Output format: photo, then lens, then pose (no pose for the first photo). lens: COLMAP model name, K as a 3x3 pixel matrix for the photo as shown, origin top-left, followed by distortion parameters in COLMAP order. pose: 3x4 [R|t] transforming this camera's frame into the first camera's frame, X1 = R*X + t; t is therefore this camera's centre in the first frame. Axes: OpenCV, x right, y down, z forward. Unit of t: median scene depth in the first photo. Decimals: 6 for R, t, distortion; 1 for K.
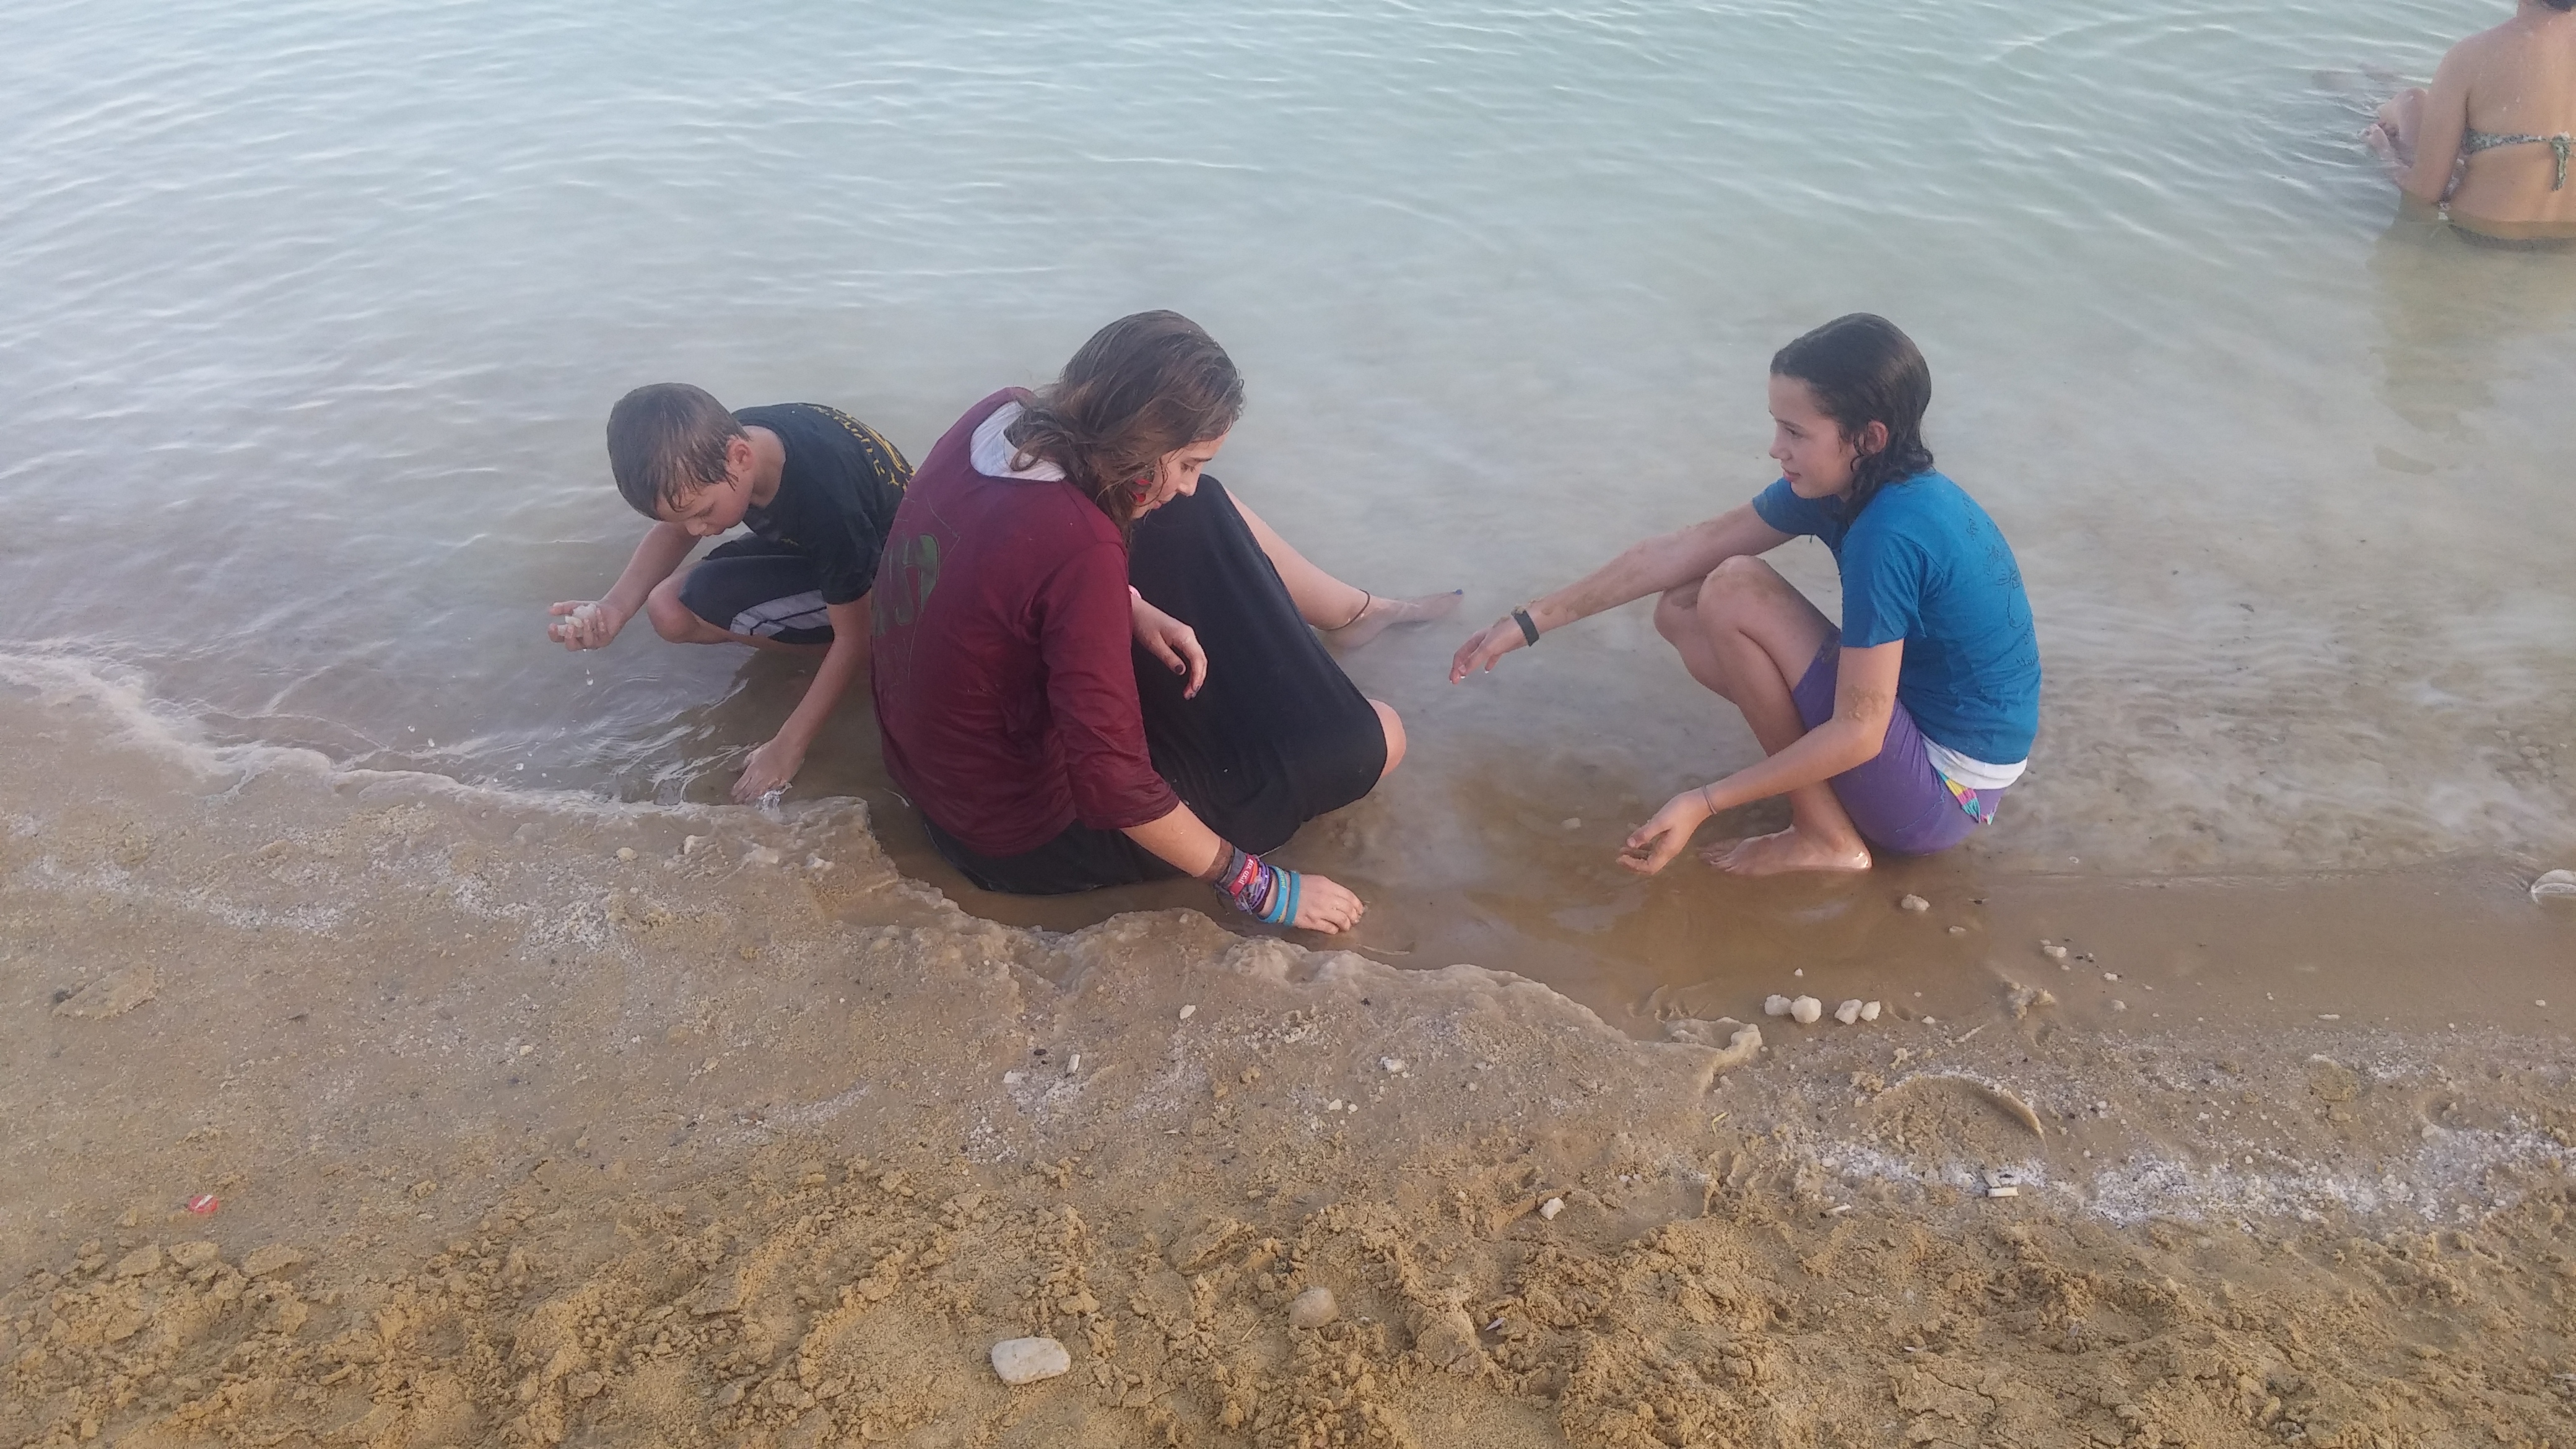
lens RADIAL K [[2145.7, 0, 1299.8], [0, 2145.7, 730.3], [0, 0, 1]] dist [0.068345, -0.100106]
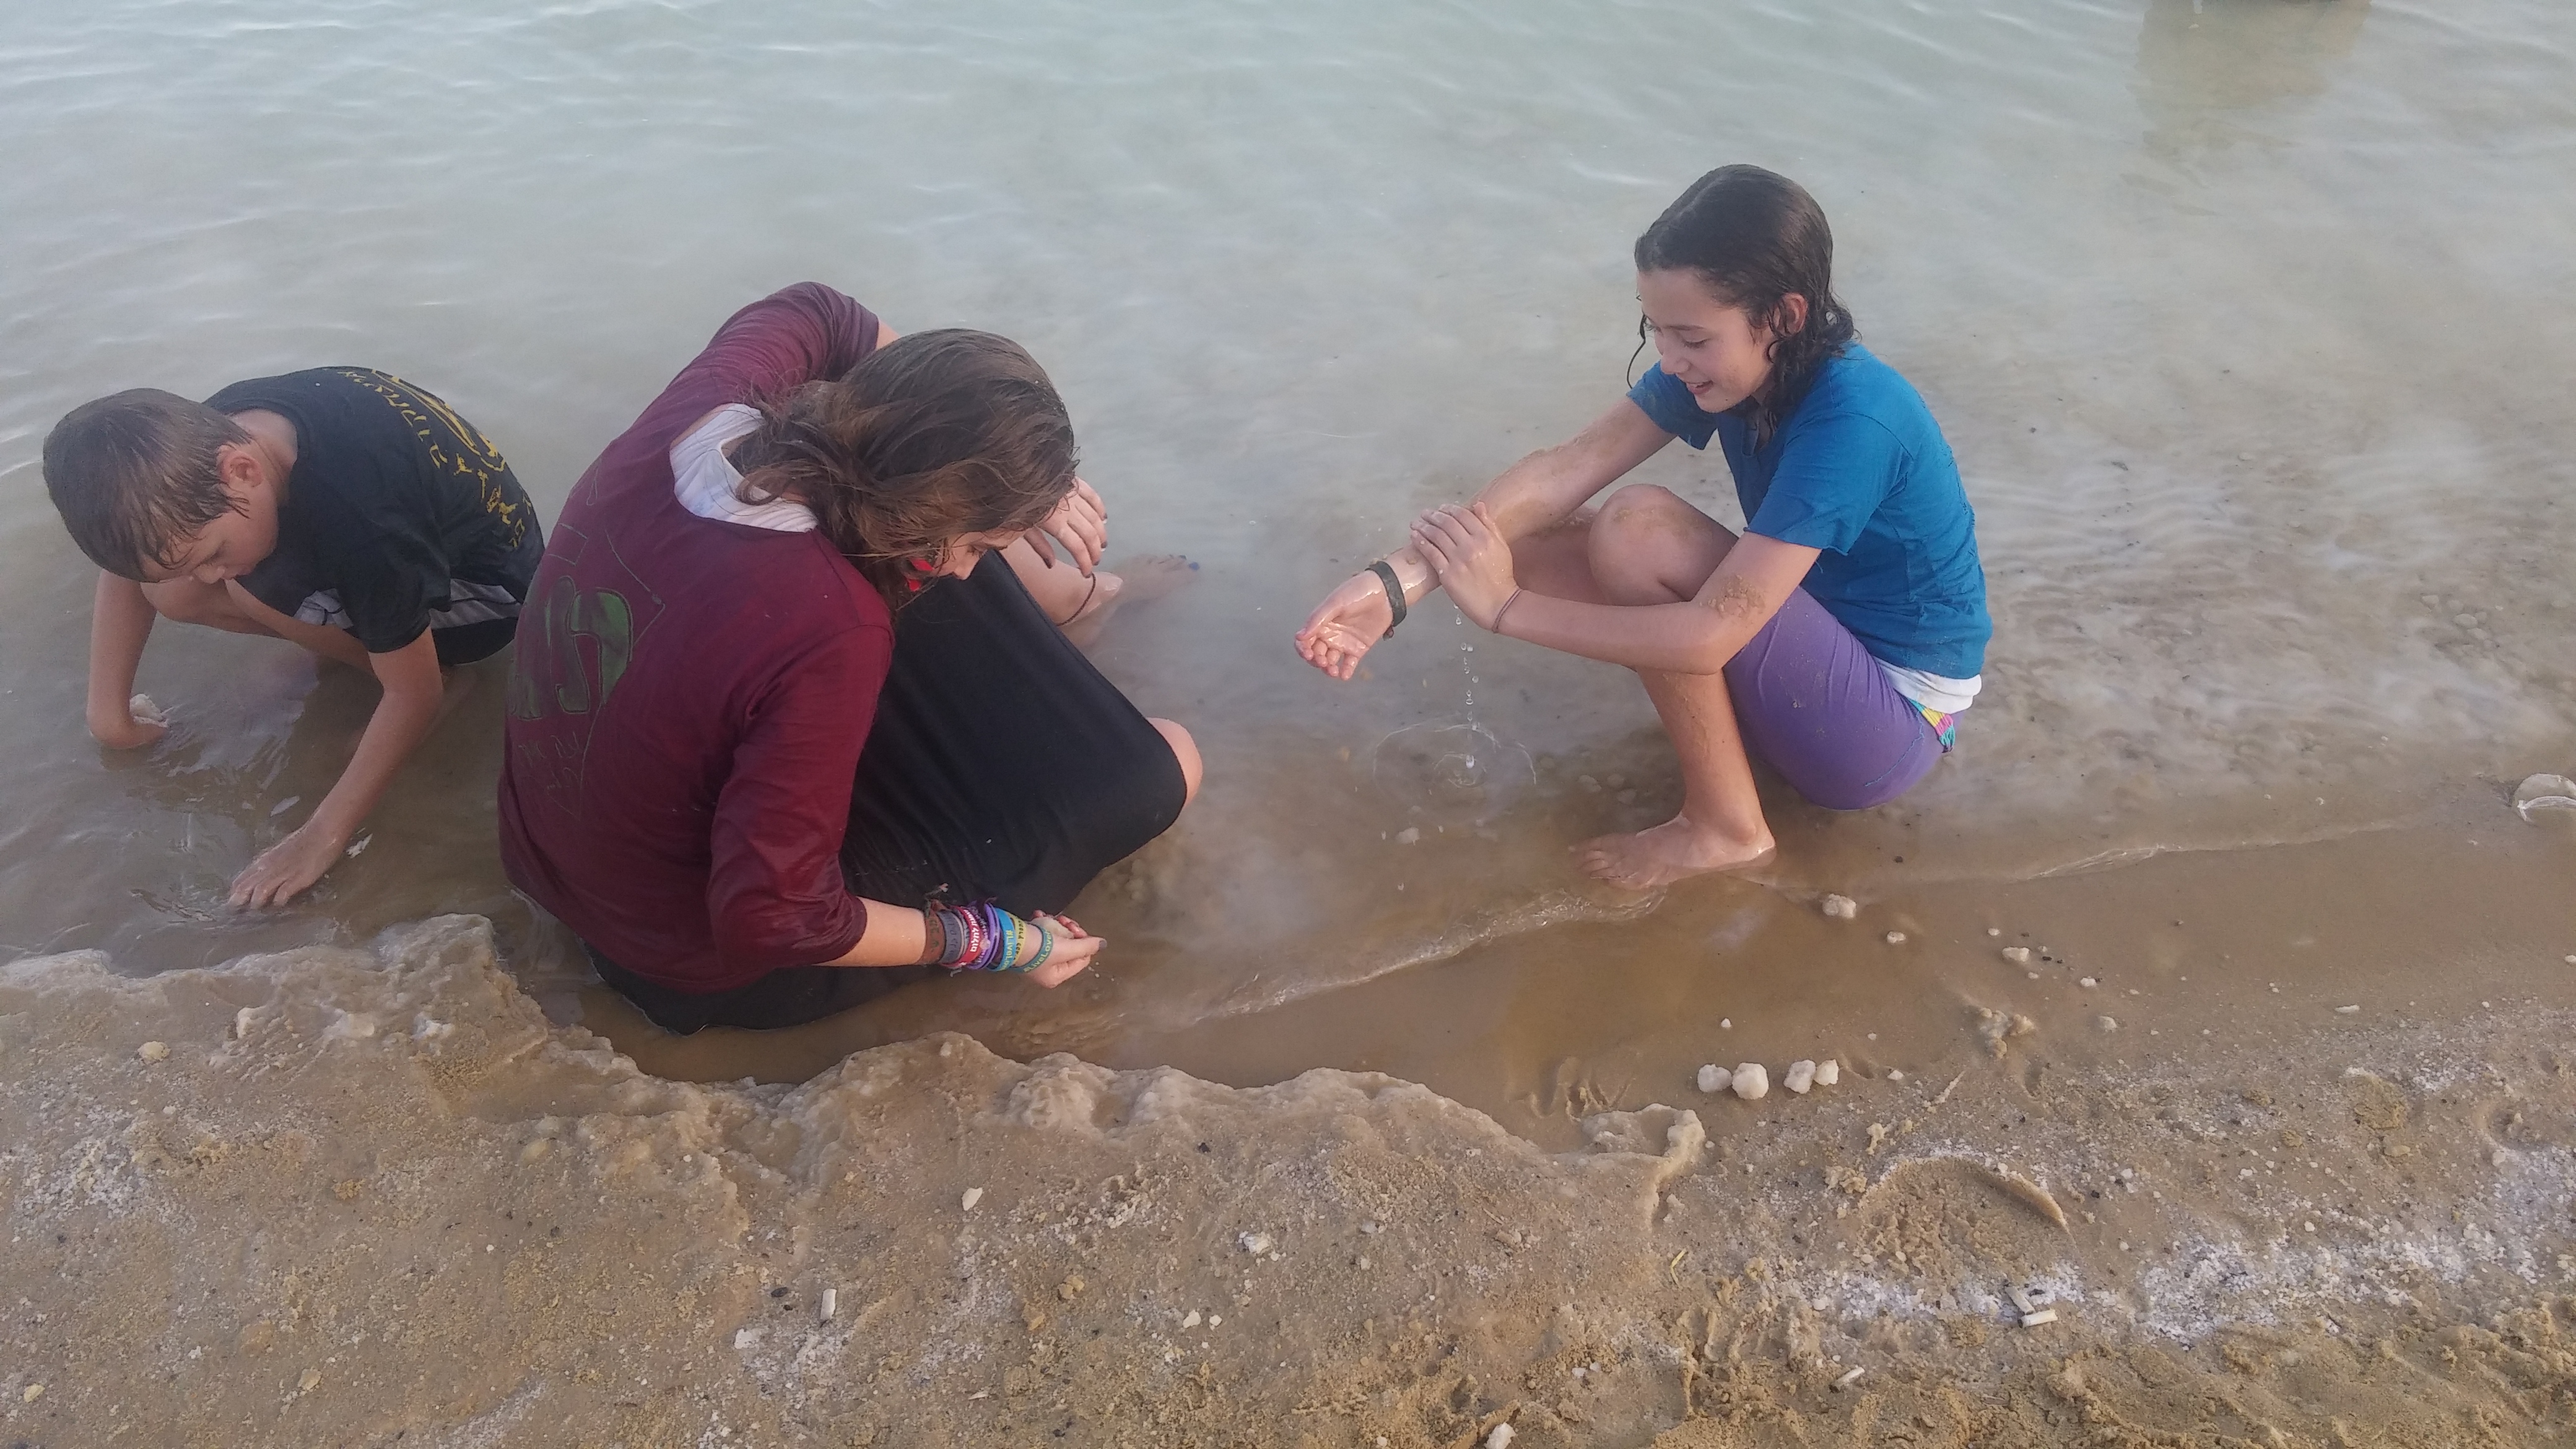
lens RADIAL K [[2135.6, 0, 1288.0], [0, 2135.6, 724.5], [0, 0, 1]] dist [0.069117, -0.091173]
pose [[0.982948, -0.107804, 0.148968, -0.038124], [0.091364, 0.989371, 0.113125, -0.108947], [-0.159580, -0.097586, 0.982350, 0.264992]]
